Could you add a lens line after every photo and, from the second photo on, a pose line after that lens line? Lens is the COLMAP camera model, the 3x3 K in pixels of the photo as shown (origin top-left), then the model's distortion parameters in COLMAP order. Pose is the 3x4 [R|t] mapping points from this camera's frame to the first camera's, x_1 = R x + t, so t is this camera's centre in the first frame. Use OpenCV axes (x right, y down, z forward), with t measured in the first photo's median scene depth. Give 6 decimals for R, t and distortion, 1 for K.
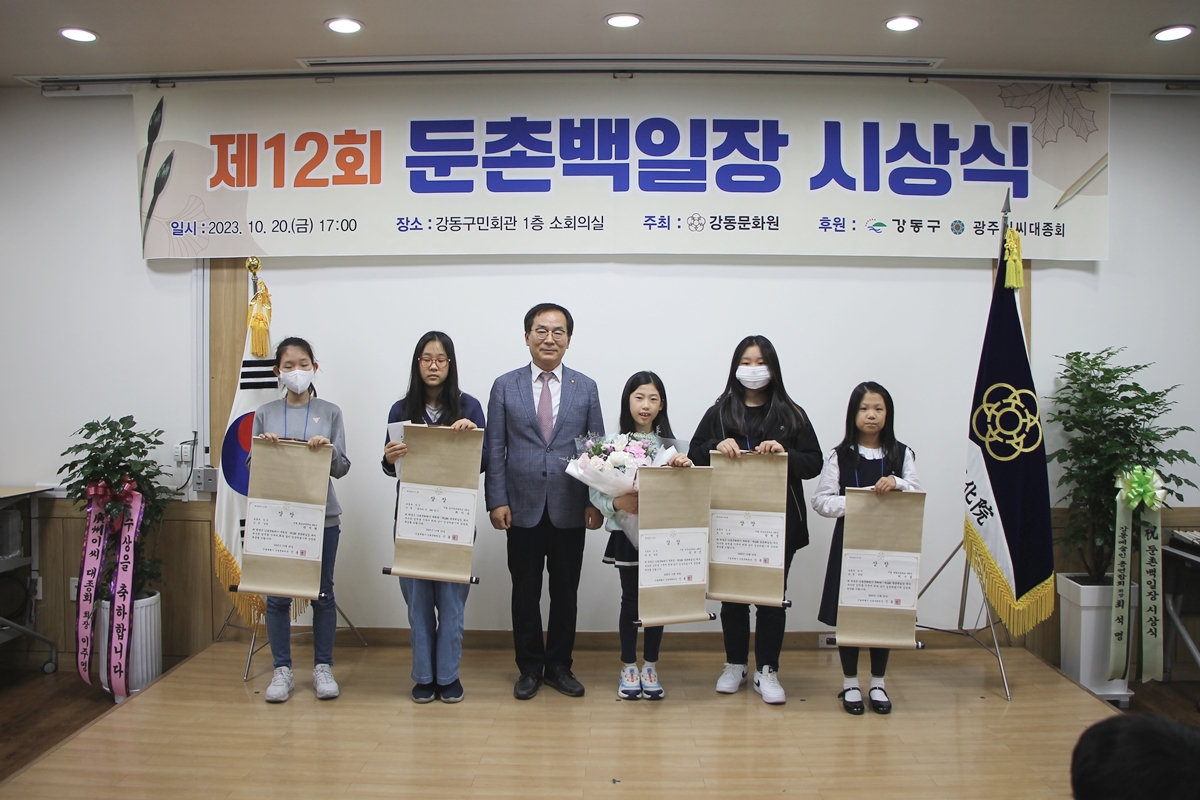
lens RADIAL K [[997.9, 0, 604.1], [0, 997.9, 407.5], [0, 0, 1]] dist [-0.172868, 0.153915]
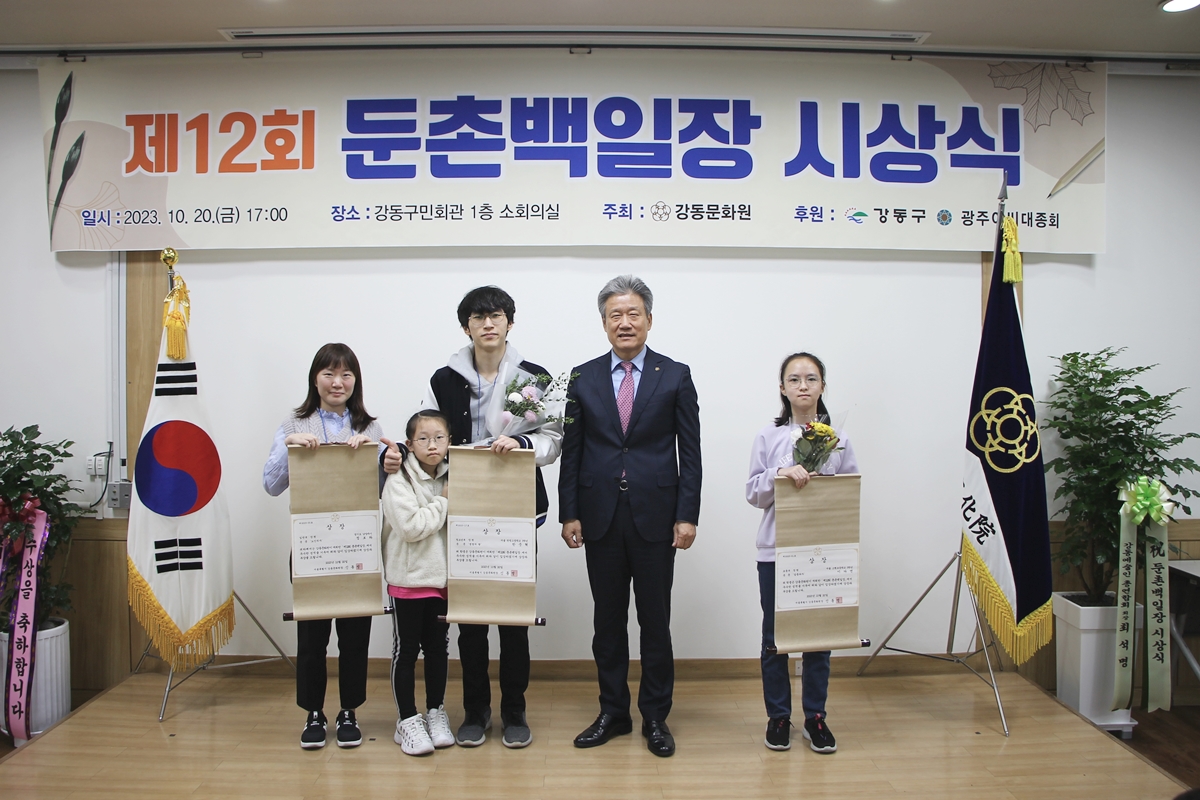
lens RADIAL K [[998.5, 0, 596.6], [0, 998.5, 404.7], [0, 0, 1]] dist [-0.178670, 0.161103]
pose [[0.999551, -0.002907, 0.029808, 0.006358], [0.003059, 0.999983, -0.005035, -0.004416], [-0.029793, 0.005124, 0.999543, 0.090940]]
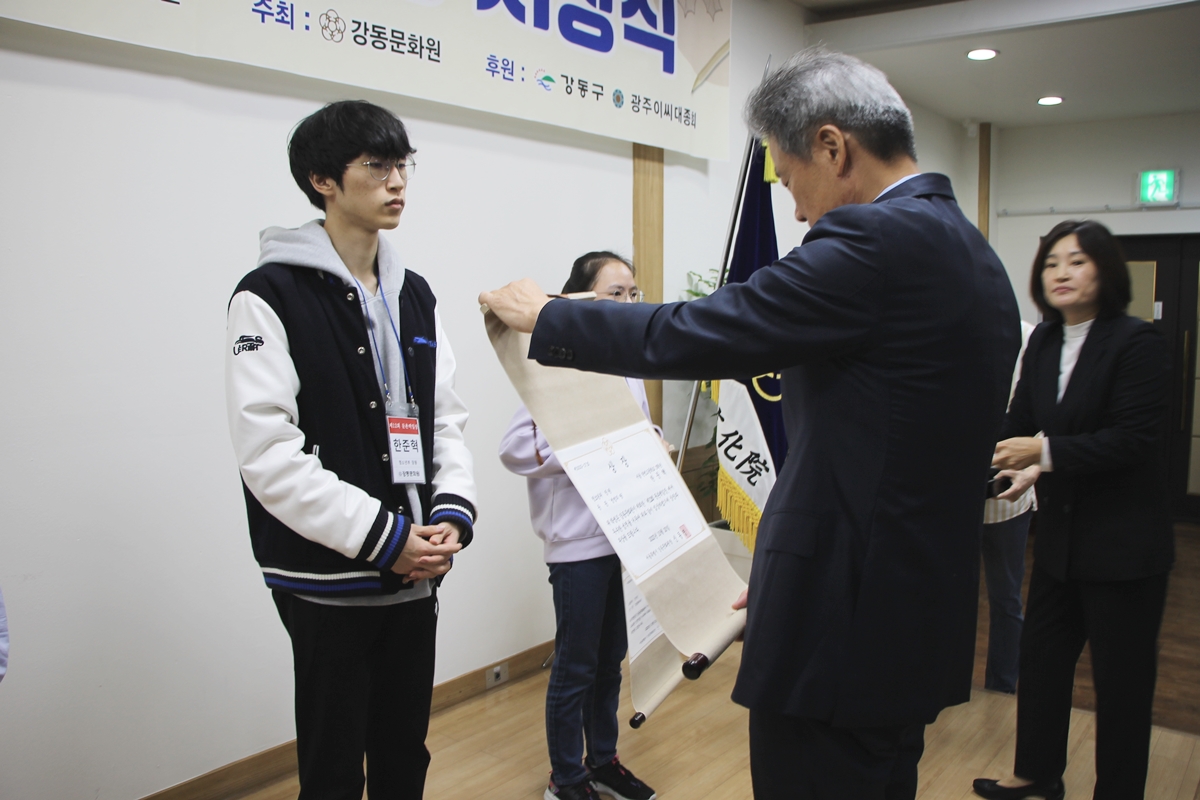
lens RADIAL K [[997.7, 0, 601.1], [0, 997.7, 407.1], [0, 0, 1]] dist [-0.183181, 0.167385]
pose [[0.616387, -0.085639, 0.782772, -0.265567], [0.031379, 0.995950, 0.084253, -0.010638], [-0.786818, -0.027370, 0.616578, 0.535081]]
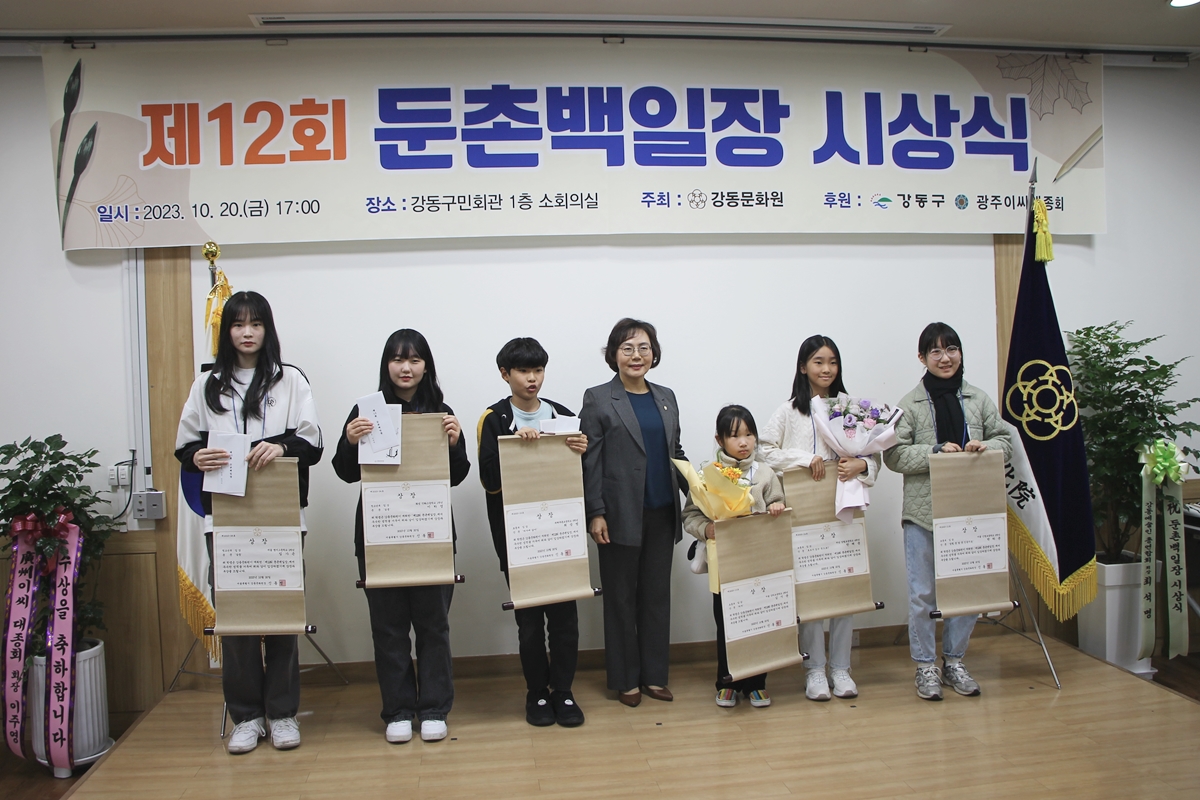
lens RADIAL K [[997.7, 0, 601.1], [0, 997.7, 407.1], [0, 0, 1]] dist [-0.183181, 0.167385]
pose [[0.988995, -0.040142, 0.142398, -0.135968], [0.040534, 0.999178, 0.000149, 0.003487], [-0.142287, 0.005624, 0.989810, 0.100719]]
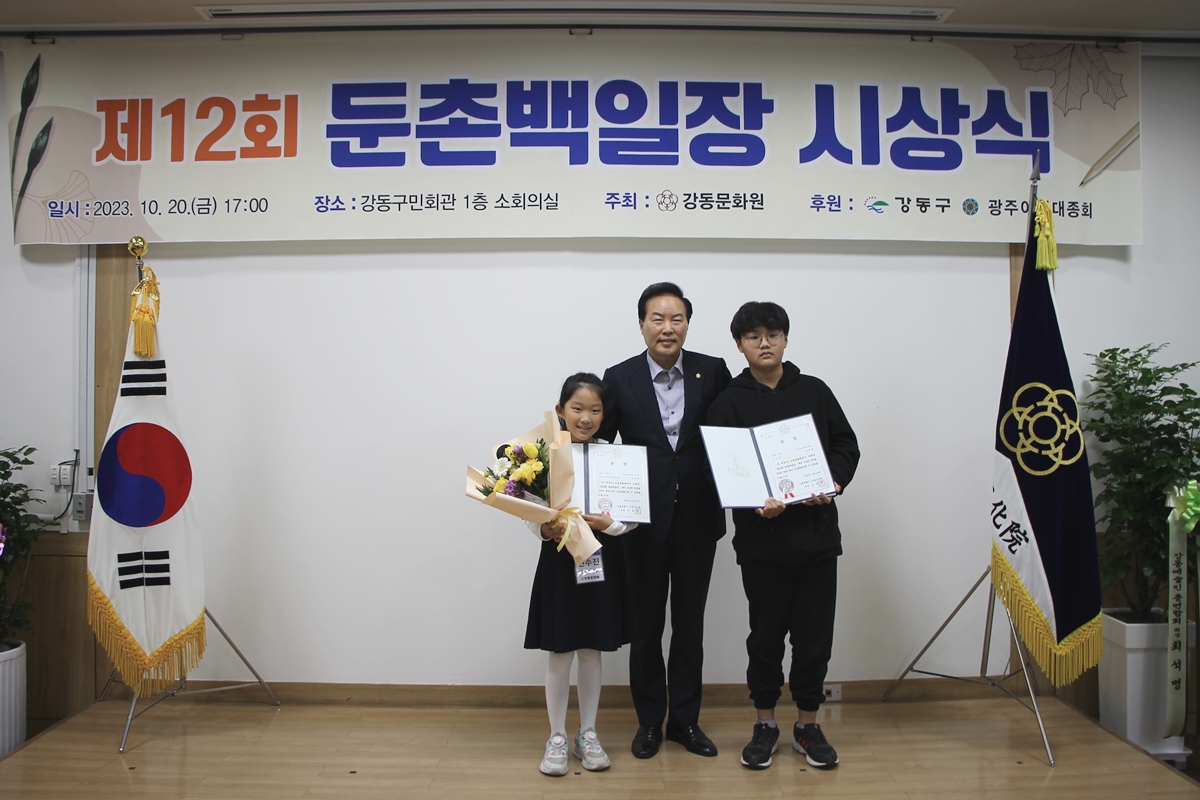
lens RADIAL K [[1000.2, 0, 602.8], [0, 1000.2, 401.2], [0, 0, 1]] dist [-0.179297, 0.160279]
pose [[0.999512, -0.004907, 0.030862, 0.010582], [0.006126, 0.999199, -0.039539, 0.018960], [-0.030643, 0.039709, 0.998741, 0.157228]]
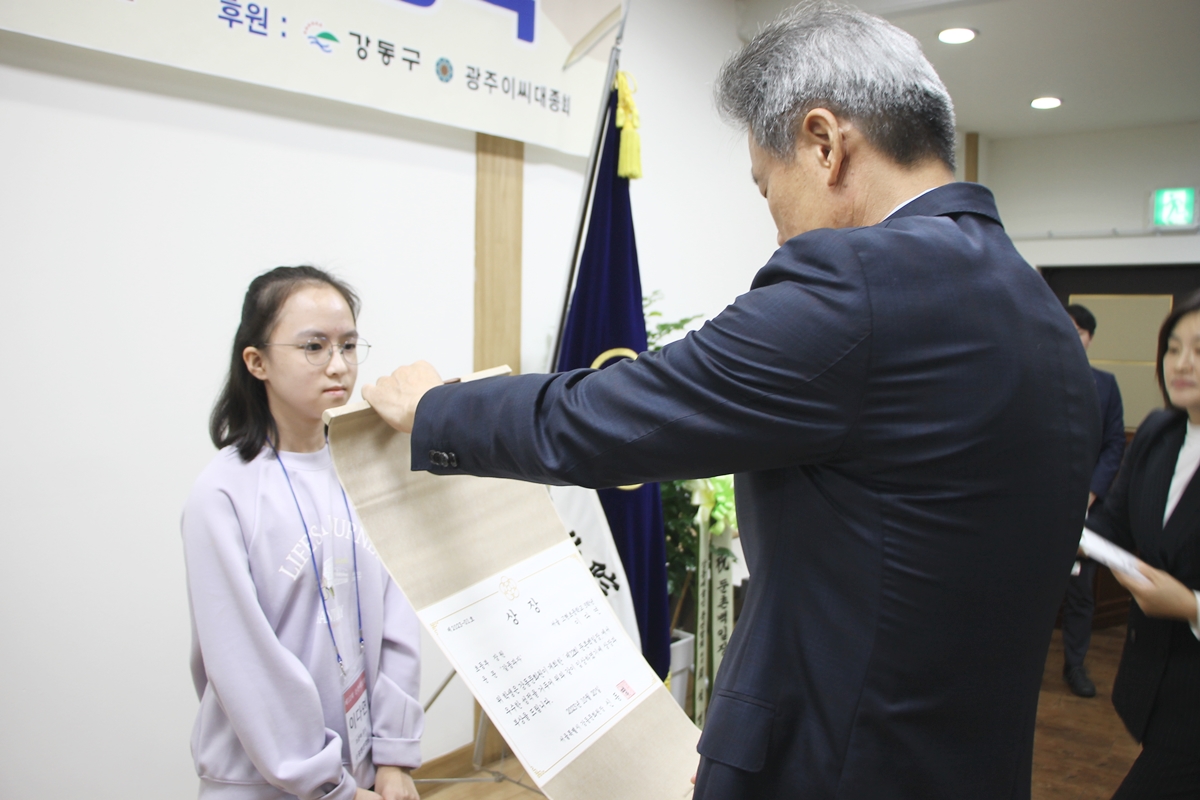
lens RADIAL K [[996.9, 0, 600.0], [0, 996.9, 400.0], [0, 0, 1]] dist [-0.176205, 0.157318]
pose [[0.618364, -0.050326, 0.784279, -0.034609], [0.012538, 0.998452, 0.054183, -0.023692], [-0.785792, -0.023671, 0.618038, 0.577725]]
